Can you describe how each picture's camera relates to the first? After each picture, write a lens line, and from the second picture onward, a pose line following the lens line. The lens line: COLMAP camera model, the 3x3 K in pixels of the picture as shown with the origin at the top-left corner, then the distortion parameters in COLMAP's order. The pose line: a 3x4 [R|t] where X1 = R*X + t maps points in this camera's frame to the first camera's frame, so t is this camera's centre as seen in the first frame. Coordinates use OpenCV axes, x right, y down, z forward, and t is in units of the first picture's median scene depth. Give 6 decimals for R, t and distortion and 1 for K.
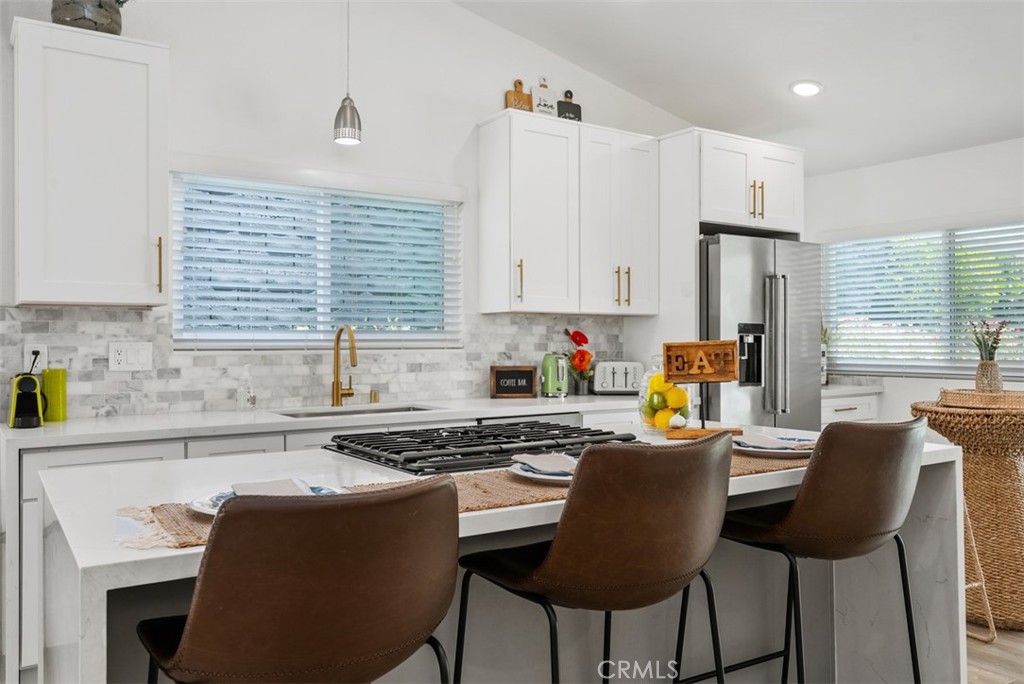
lens RADIAL K [[817.8, 0, 508.7], [0, 817.8, 337.8], [0, 0, 1]] dist [-0.005066, -0.001512]
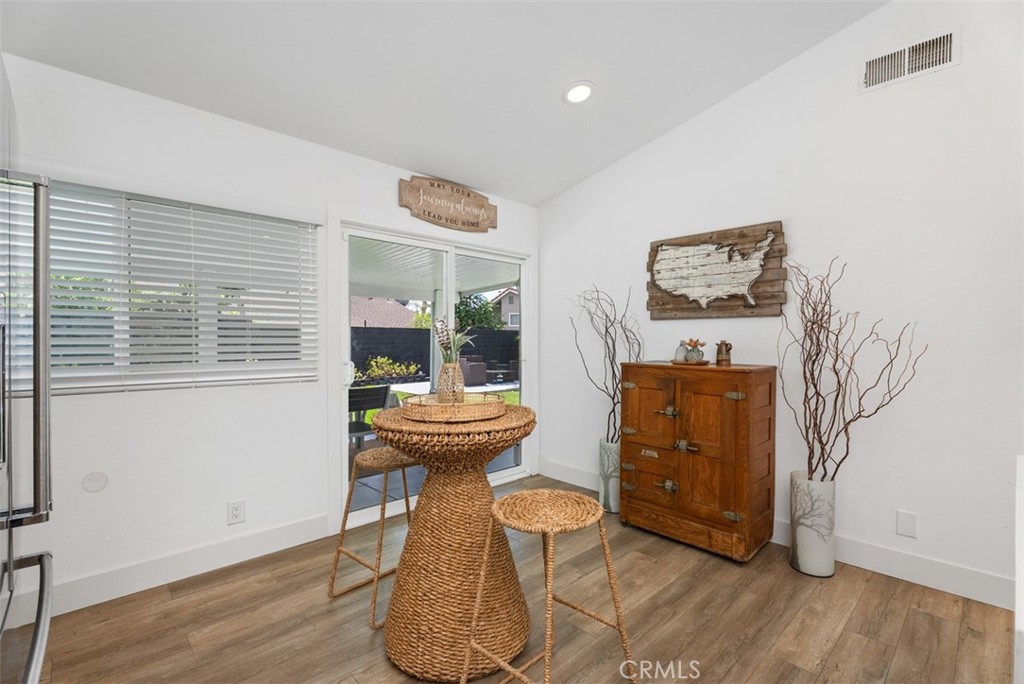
lens RADIAL K [[457.9, 0, 512.0], [0, 457.9, 342.0], [0, 0, 1]] dist [-0.001366, -0.001264]
pose [[-0.167522, -0.000789, 0.985868, 0.068546], [-0.003690, 0.999993, 0.000173, 0.003996], [-0.985862, -0.003609, -0.167523, 0.828238]]
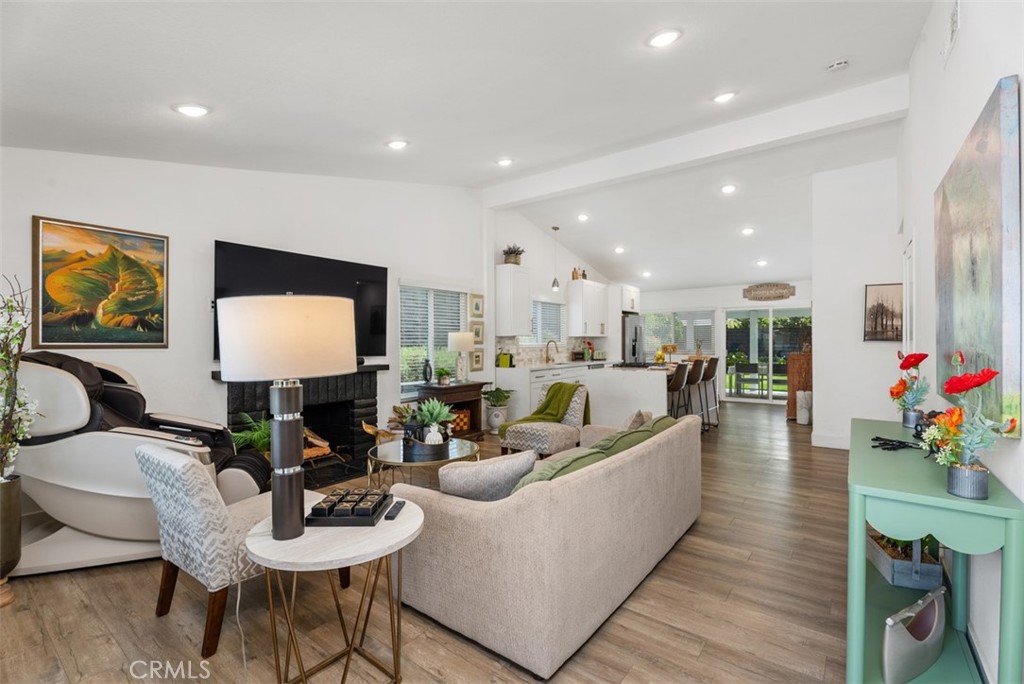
lens RADIAL K [[457.9, 0, 512.0], [0, 457.9, 342.0], [0, 0, 1]] dist [-0.001366, -0.001264]
pose [[0.945157, -0.003683, 0.326594, -0.878242], [0.003242, 0.999993, 0.001895, -0.011603], [-0.326599, -0.000732, 0.945163, -0.730711]]
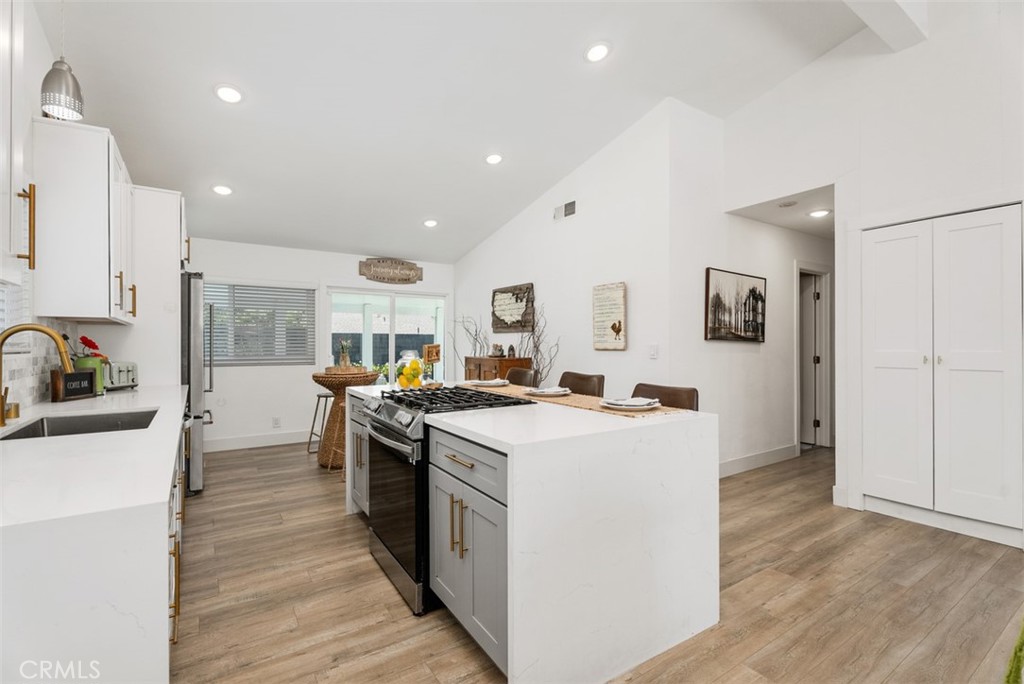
lens RADIAL K [[457.9, 0, 512.0], [0, 457.9, 342.0], [0, 0, 1]] dist [-0.001366, -0.001264]
pose [[-0.008316, 0.005996, 0.999947, -0.568015], [-0.002831, 0.999978, -0.006020, 0.001991], [-0.999961, -0.002881, -0.008299, 0.441862]]
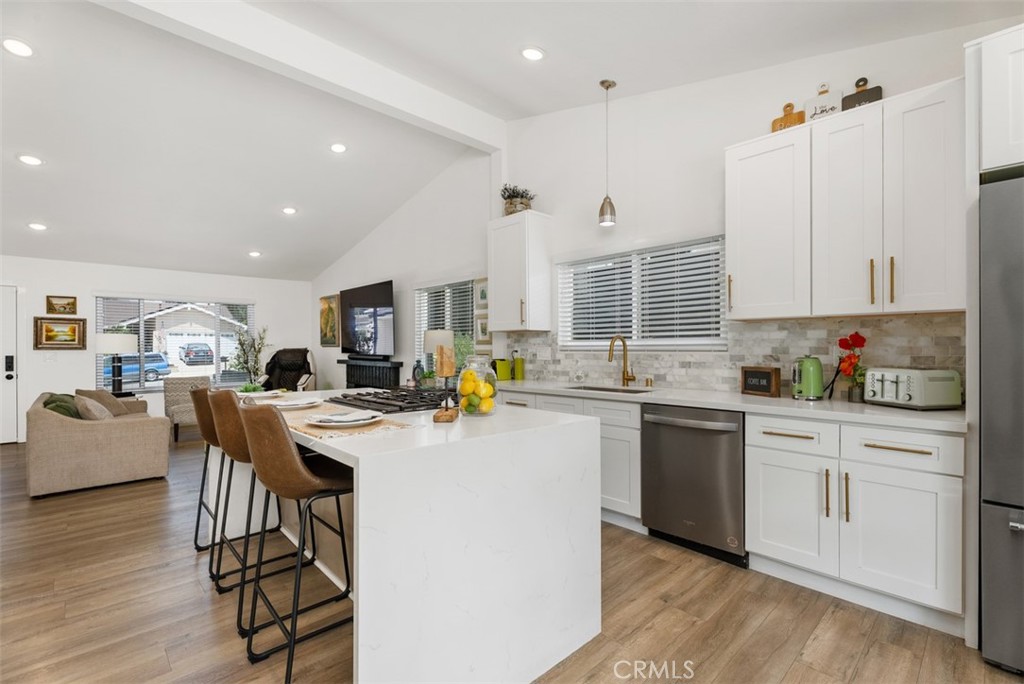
lens RADIAL K [[457.9, 0, 509.6], [0, 457.9, 348.5], [0, 0, 1]] dist [0.001281, -0.000375]
pose [[0.164946, 0.002707, -0.986299, 0.562592], [0.008708, 0.999953, 0.004201, 0.002905], [0.986264, -0.009282, 0.164915, 0.544622]]
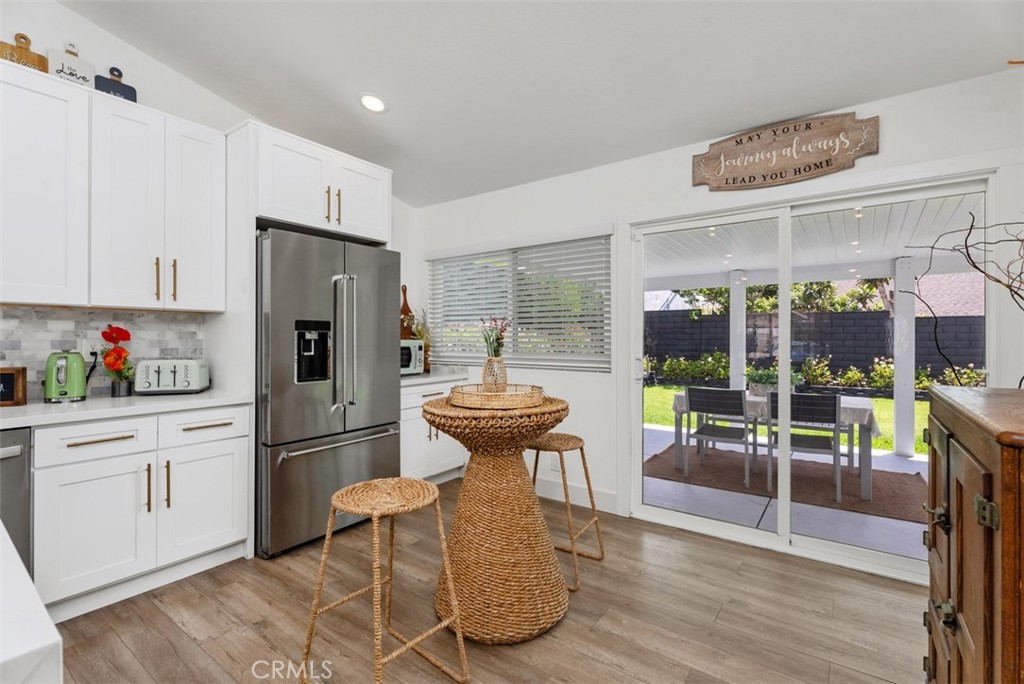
lens RADIAL K [[464.2, 0, 516.1], [0, 464.2, 335.0], [0, 0, 1]] dist [-0.001534, -0.000691]
pose [[0.938750, 0.001066, 0.344597, 0.340483], [-0.001322, 0.999999, 0.000508, 0.000023], [-0.344596, -0.000932, 0.938750, 0.371452]]
